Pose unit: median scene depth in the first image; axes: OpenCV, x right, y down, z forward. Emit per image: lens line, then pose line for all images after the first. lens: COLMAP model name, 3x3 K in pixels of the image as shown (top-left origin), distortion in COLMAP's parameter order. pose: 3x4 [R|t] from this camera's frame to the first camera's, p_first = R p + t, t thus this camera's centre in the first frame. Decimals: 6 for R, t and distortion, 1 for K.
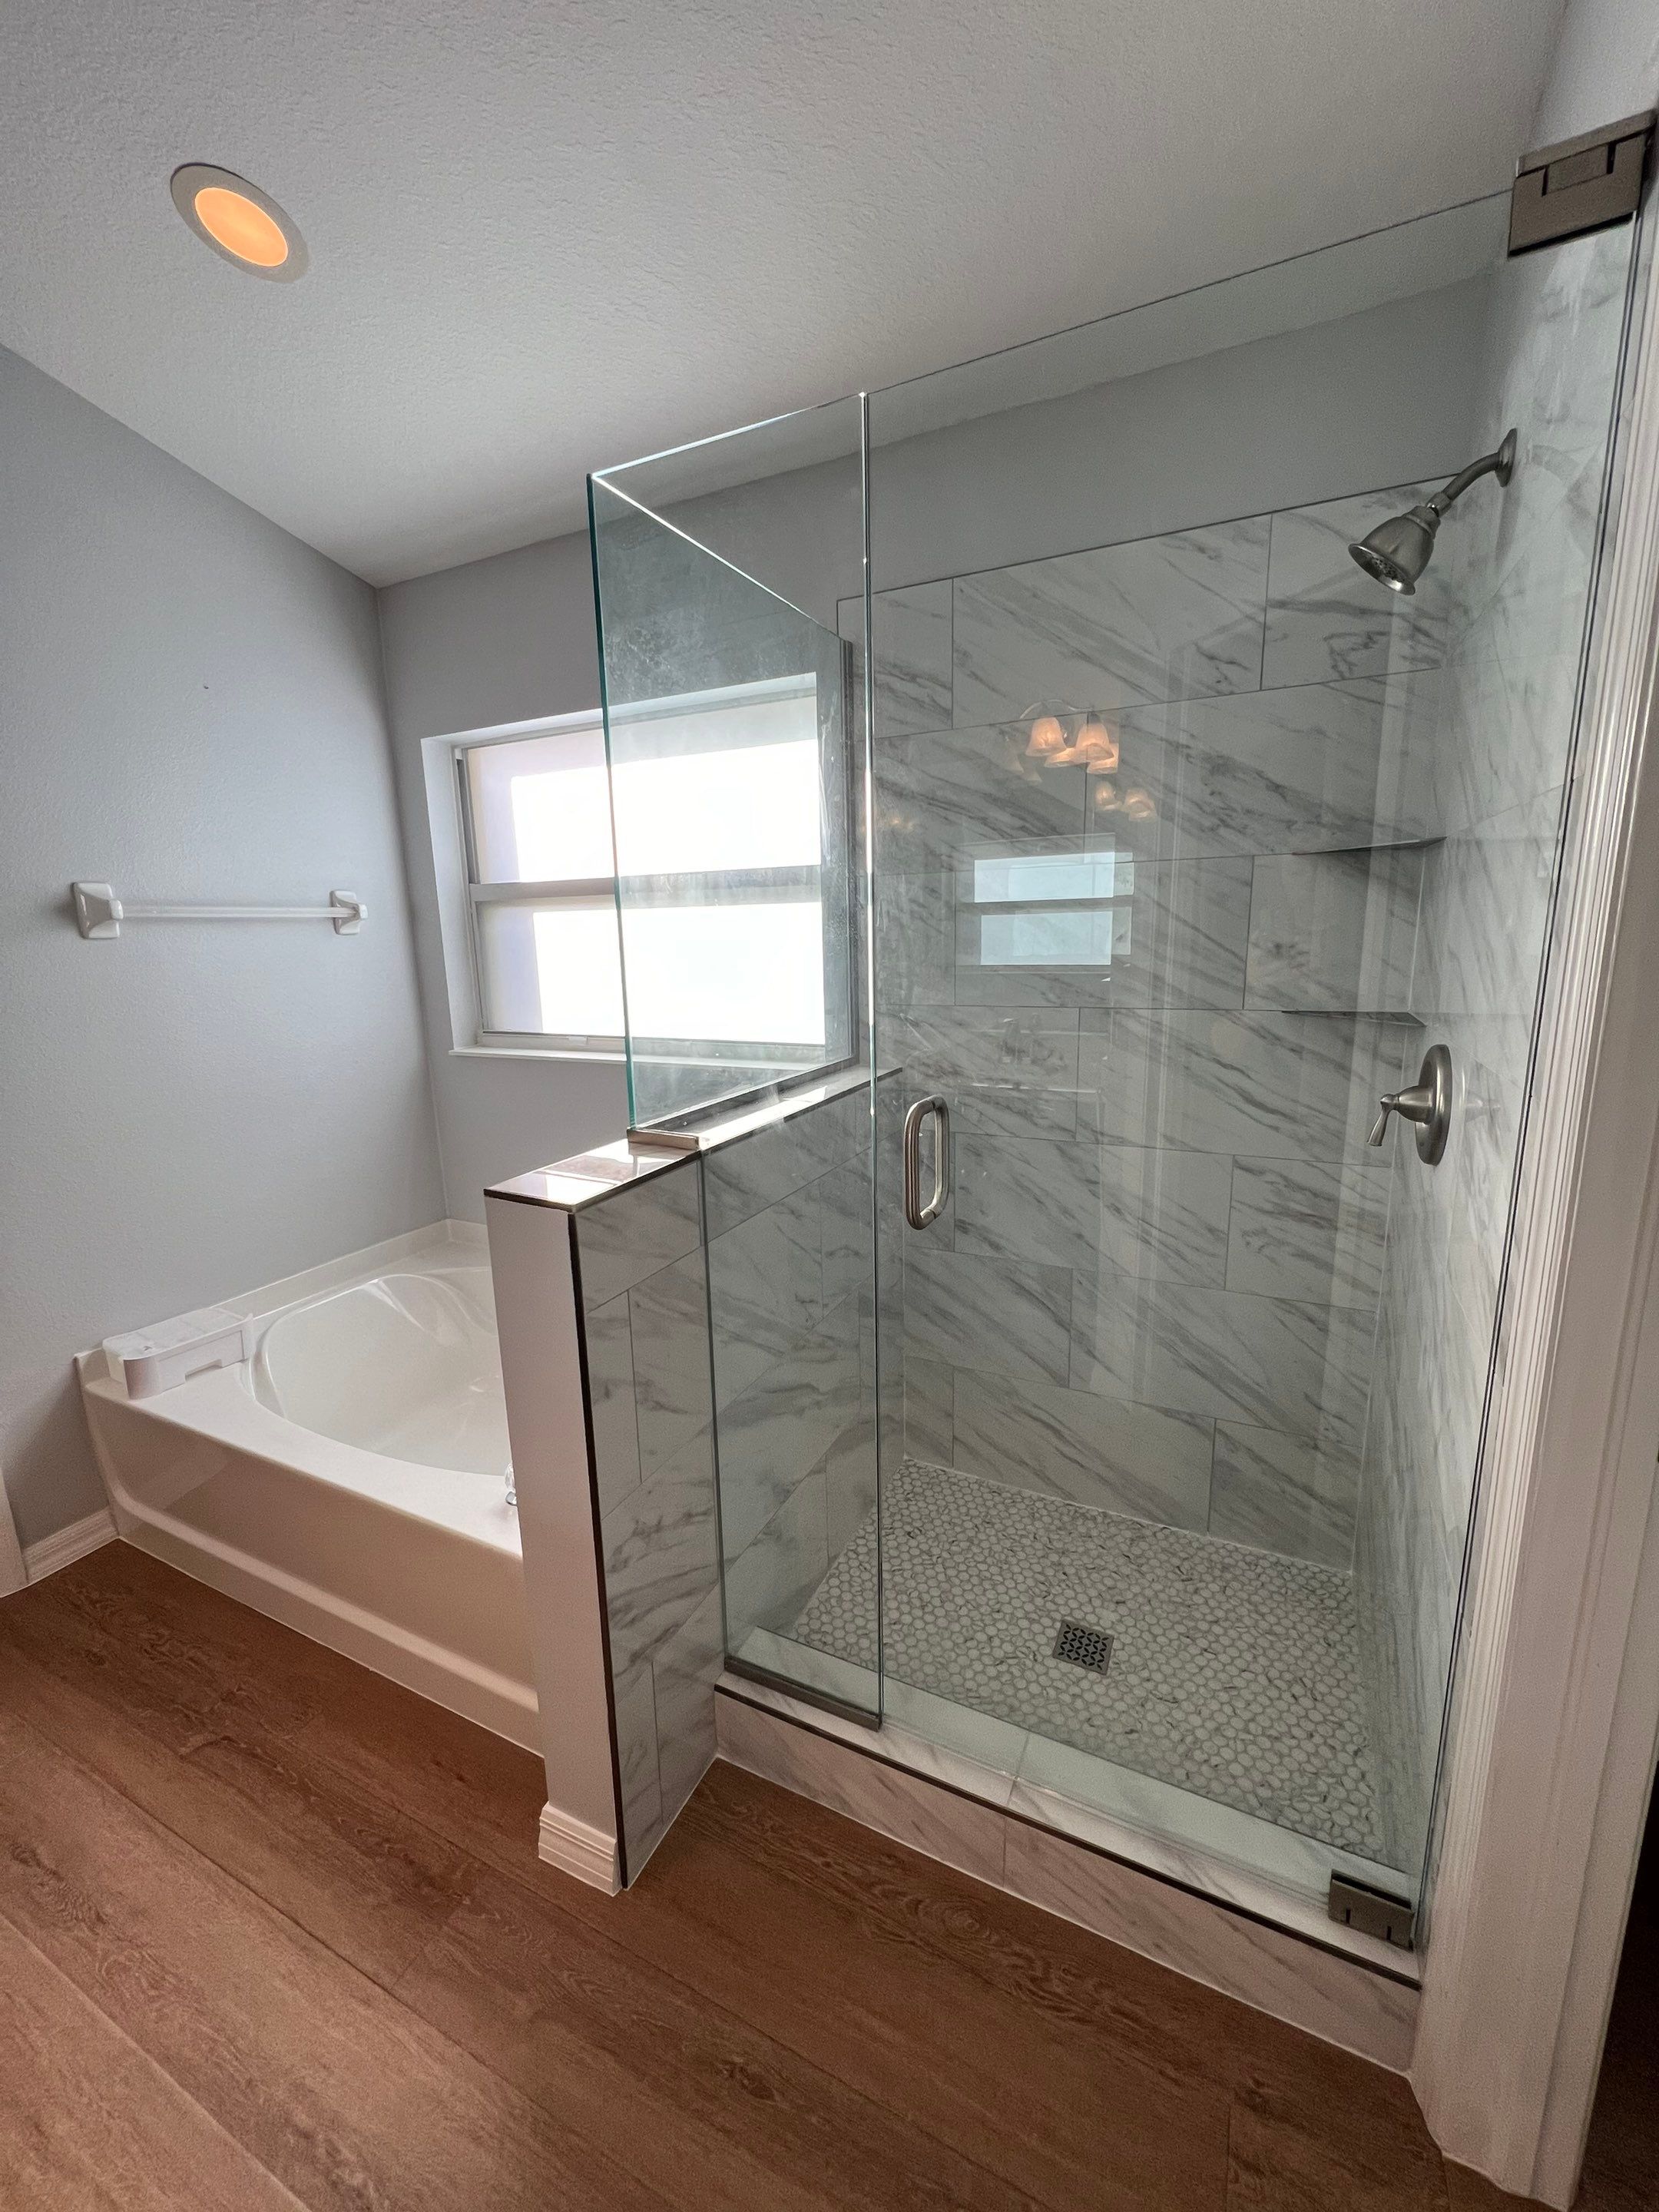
lens RADIAL K [[886.2, 0, 829.5], [0, 886.2, 1106.0], [0, 0, 1]] dist [-0.001255, 0.000006]
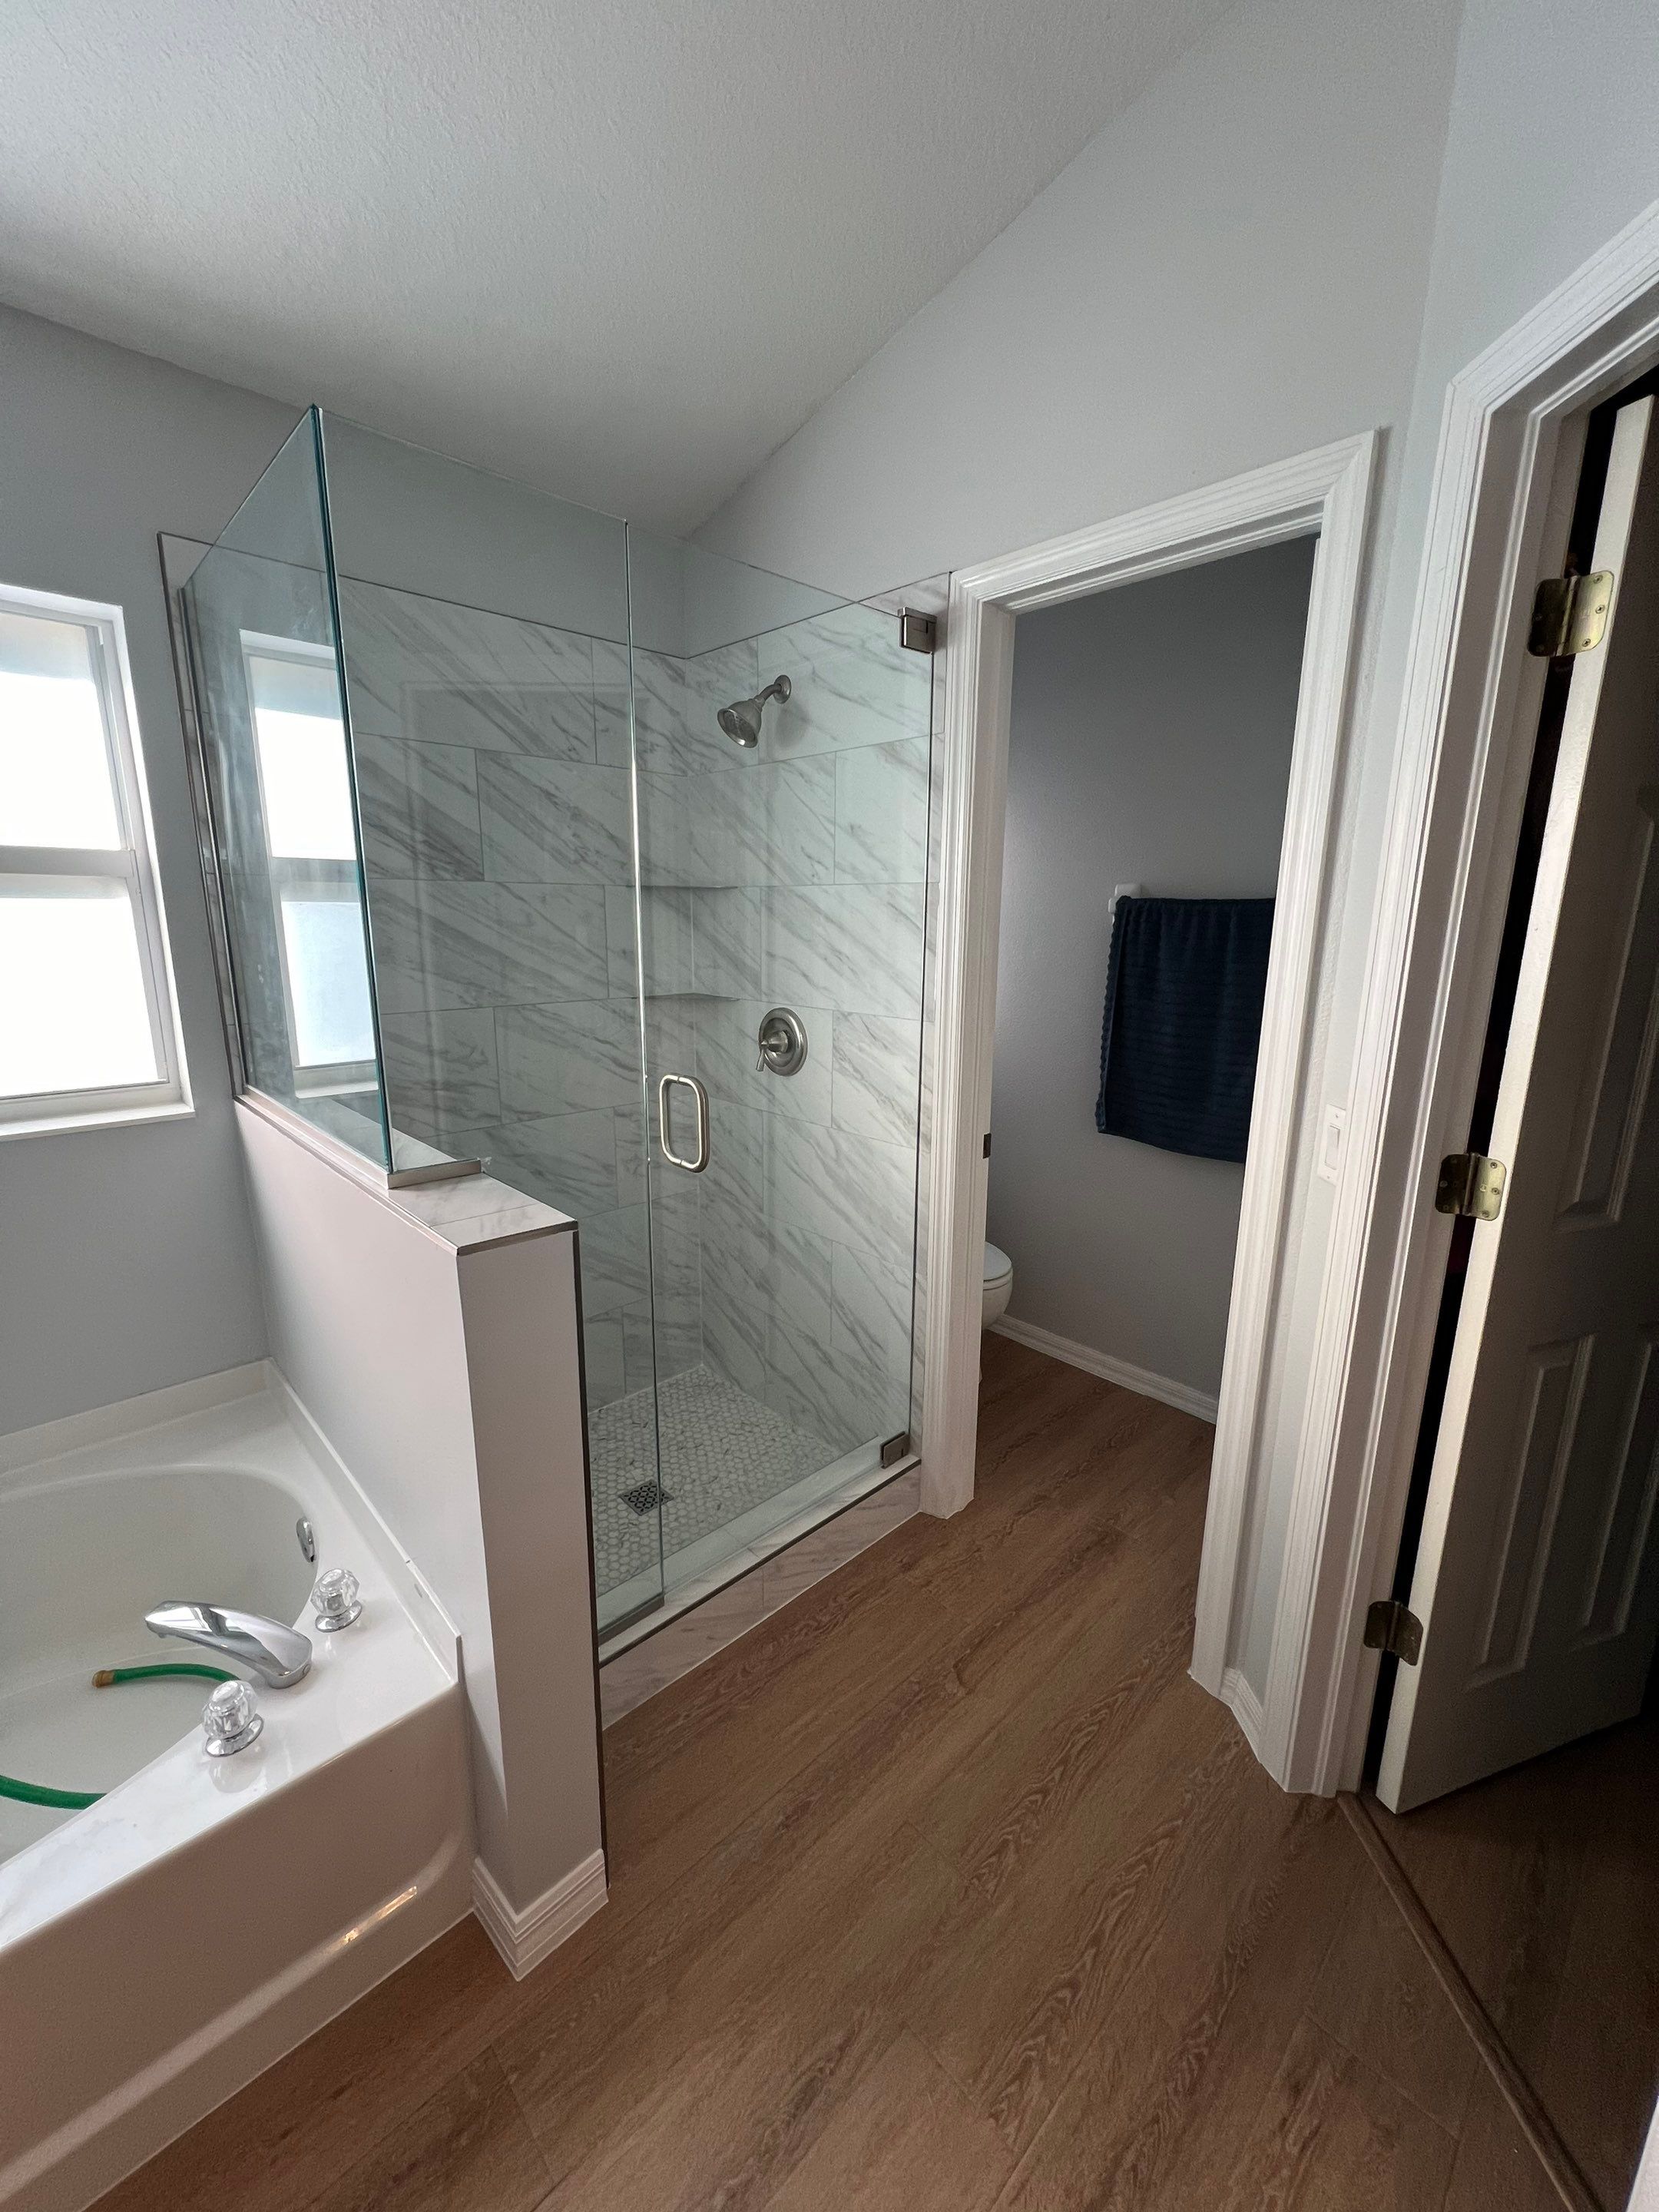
lens RADIAL K [[886.2, 0, 829.5], [0, 886.2, 1106.0], [0, 0, 1]] dist [-0.001255, 0.000006]
pose [[0.333584, -0.175500, 0.926241, -0.764668], [0.167597, 0.977908, 0.124930, -0.065987], [-0.927703, 0.113561, 0.355627, 0.245444]]
